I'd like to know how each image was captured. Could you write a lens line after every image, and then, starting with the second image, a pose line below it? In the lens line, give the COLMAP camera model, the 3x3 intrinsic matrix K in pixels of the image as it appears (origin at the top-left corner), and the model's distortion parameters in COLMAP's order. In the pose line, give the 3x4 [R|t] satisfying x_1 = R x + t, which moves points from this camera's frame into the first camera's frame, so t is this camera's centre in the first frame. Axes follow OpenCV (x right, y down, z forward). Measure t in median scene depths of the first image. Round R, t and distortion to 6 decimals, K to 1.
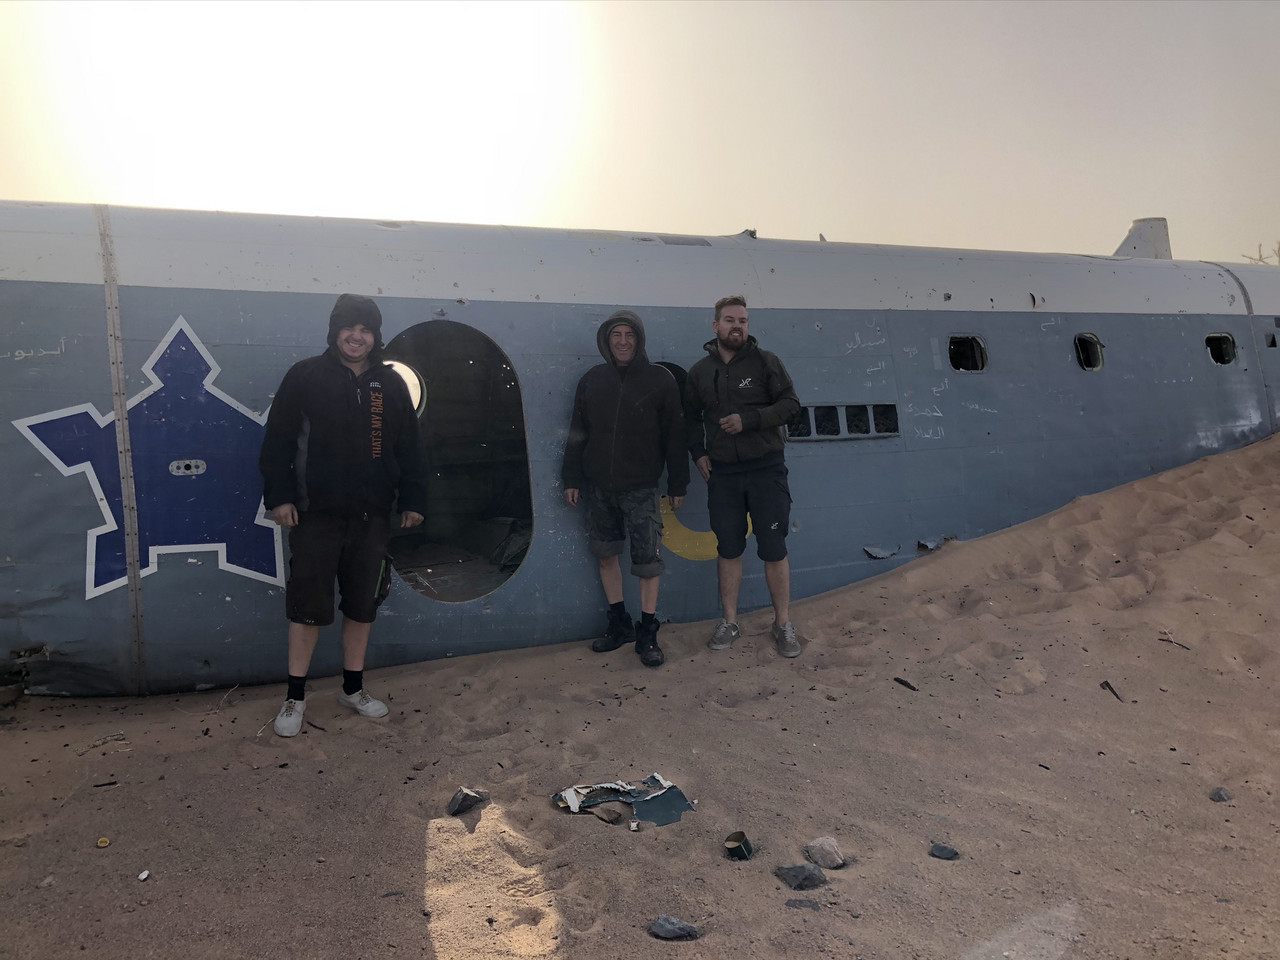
lens RADIAL K [[1058.8, 0, 657.4], [0, 1058.8, 464.8], [0, 0, 1]] dist [0.003197, -0.010939]
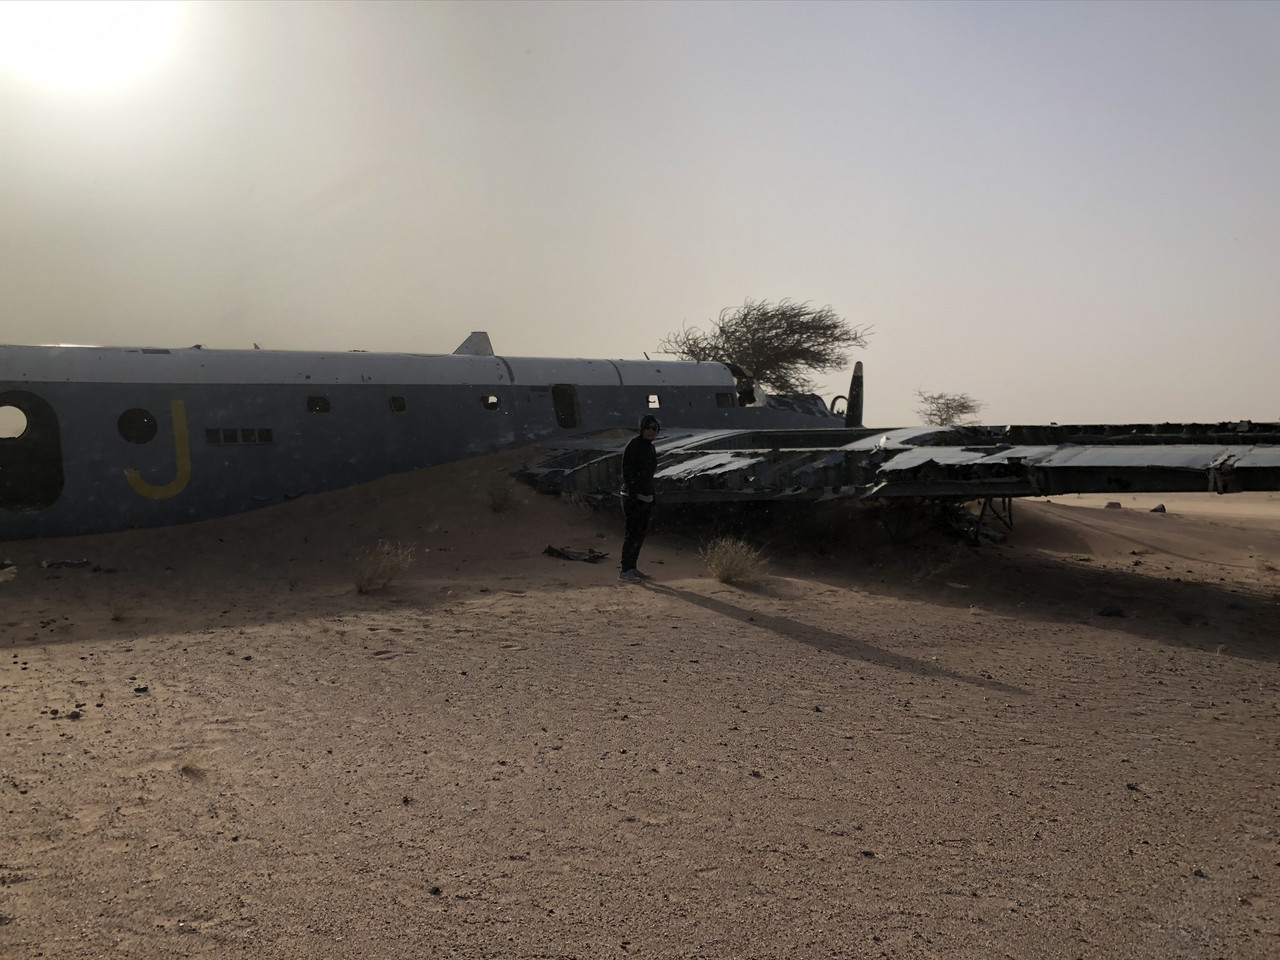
lens RADIAL K [[1036.6, 0, 640.0], [0, 1036.6, 480.0], [0, 0, 1]] dist [0.011089, -0.004907]
pose [[0.980884, -0.018483, 0.193713, 0.541009], [0.025963, 0.999009, -0.036146, 0.137665], [-0.192853, 0.040484, 0.980392, -1.154470]]
